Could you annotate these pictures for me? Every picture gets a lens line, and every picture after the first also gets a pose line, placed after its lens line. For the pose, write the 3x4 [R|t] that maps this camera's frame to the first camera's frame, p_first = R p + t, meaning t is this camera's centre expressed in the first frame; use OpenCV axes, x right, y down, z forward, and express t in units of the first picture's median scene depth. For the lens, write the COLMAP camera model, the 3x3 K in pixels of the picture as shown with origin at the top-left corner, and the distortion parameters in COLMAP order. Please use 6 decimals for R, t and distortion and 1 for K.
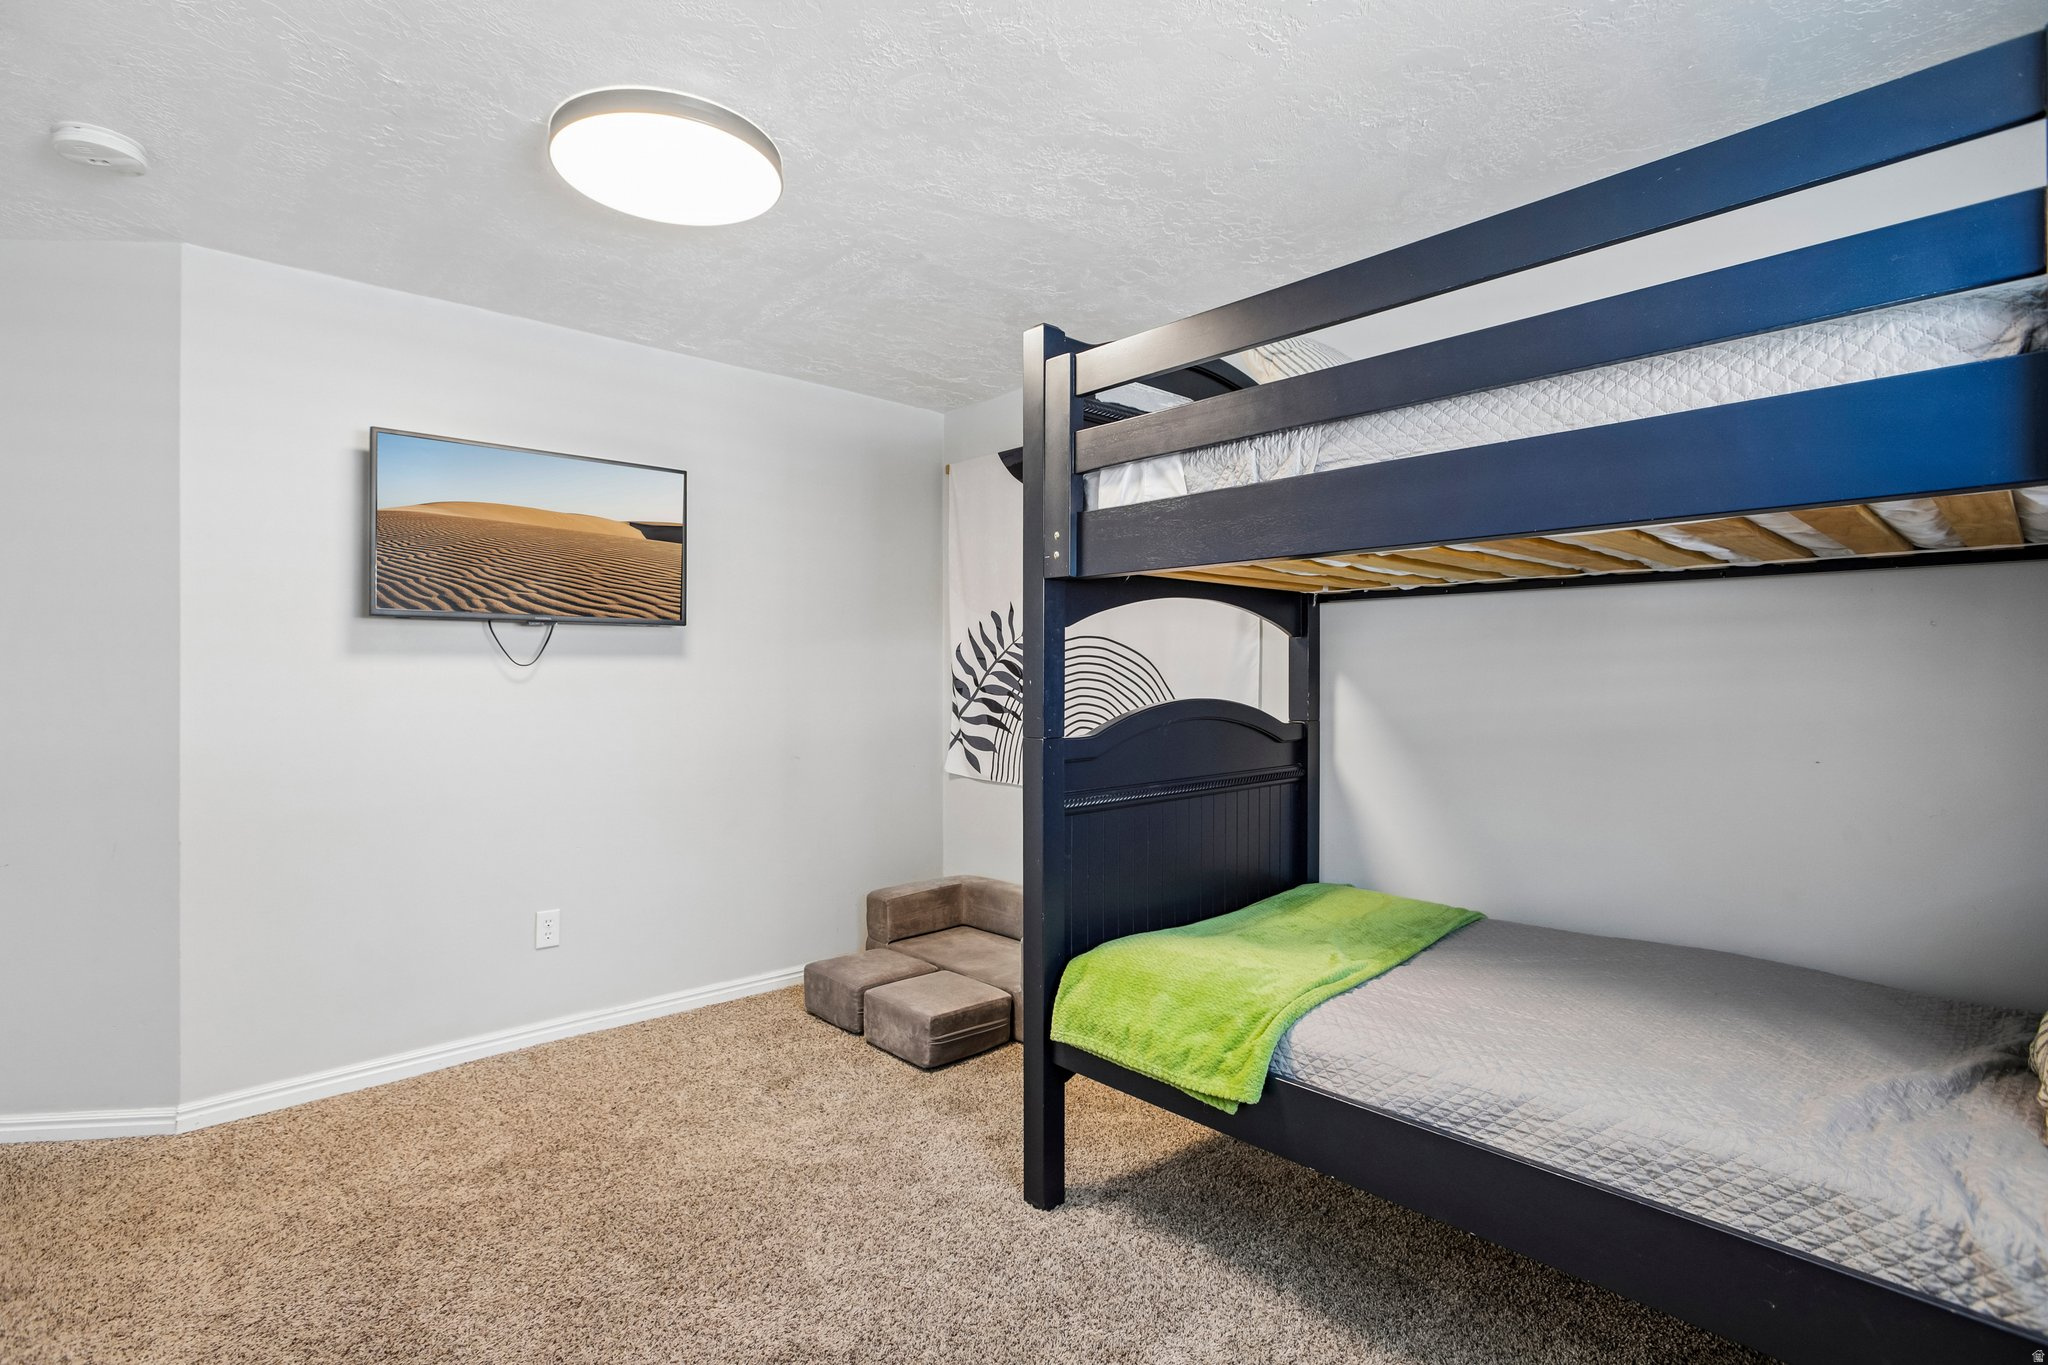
lens RADIAL K [[965.1, 0, 1022.1], [0, 965.1, 683.3], [0, 0, 1]] dist [-0.062434, 0.030819]
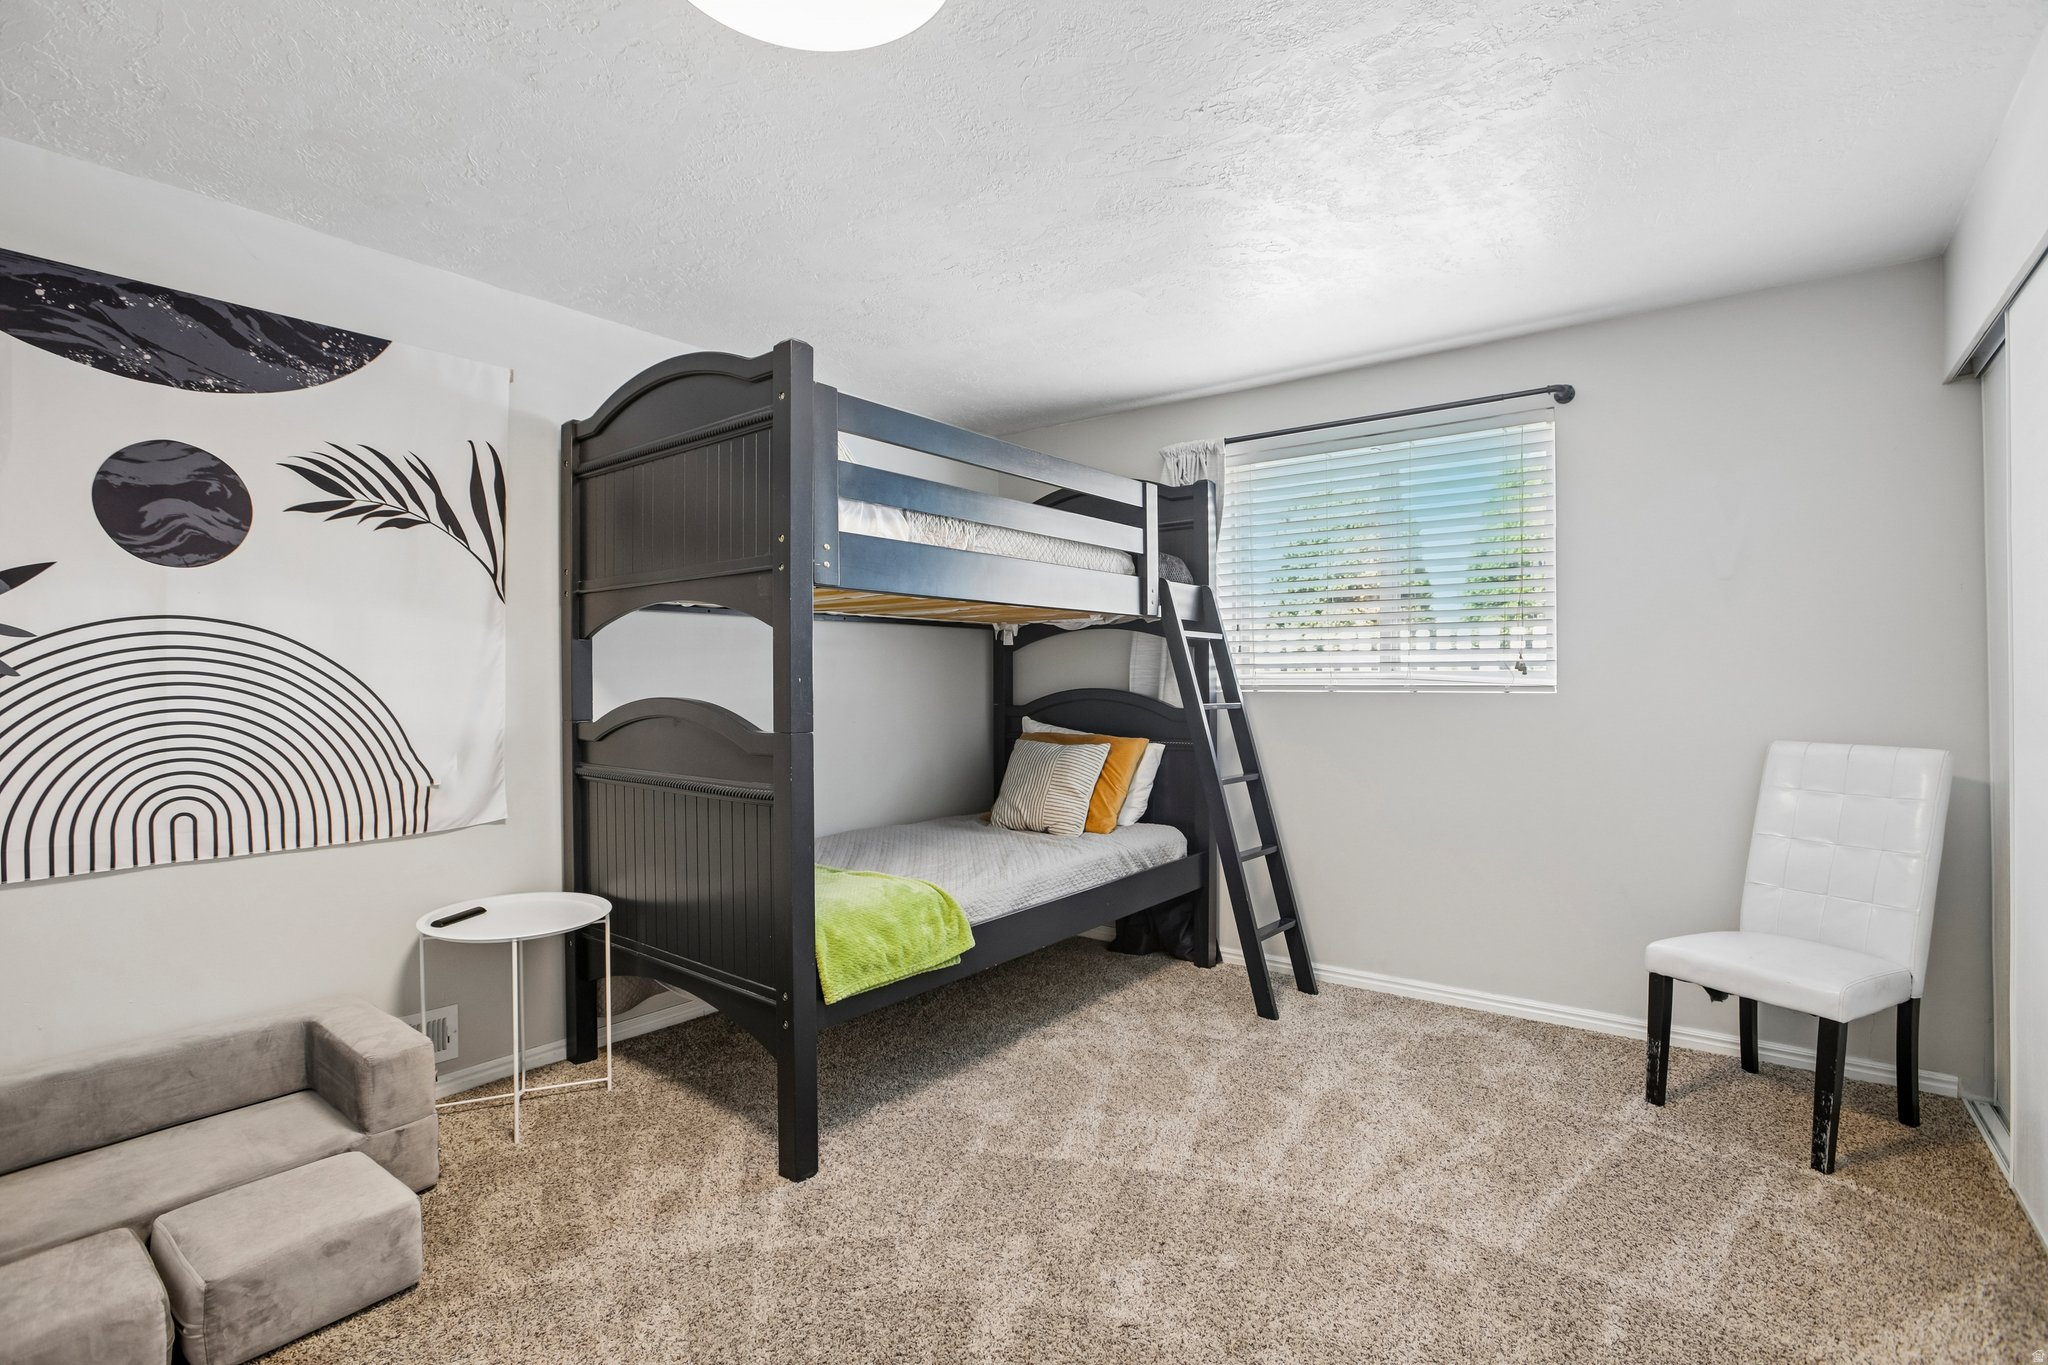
lens RADIAL K [[965.1, 0, 1022.1], [0, 965.1, 683.3], [0, 0, 1]] dist [-0.062434, 0.030819]
pose [[-0.156094, -0.002314, 0.987740, -1.095352], [0.015497, 0.999868, 0.004791, 0.001585], [-0.987621, 0.016054, -0.156037, 0.958513]]
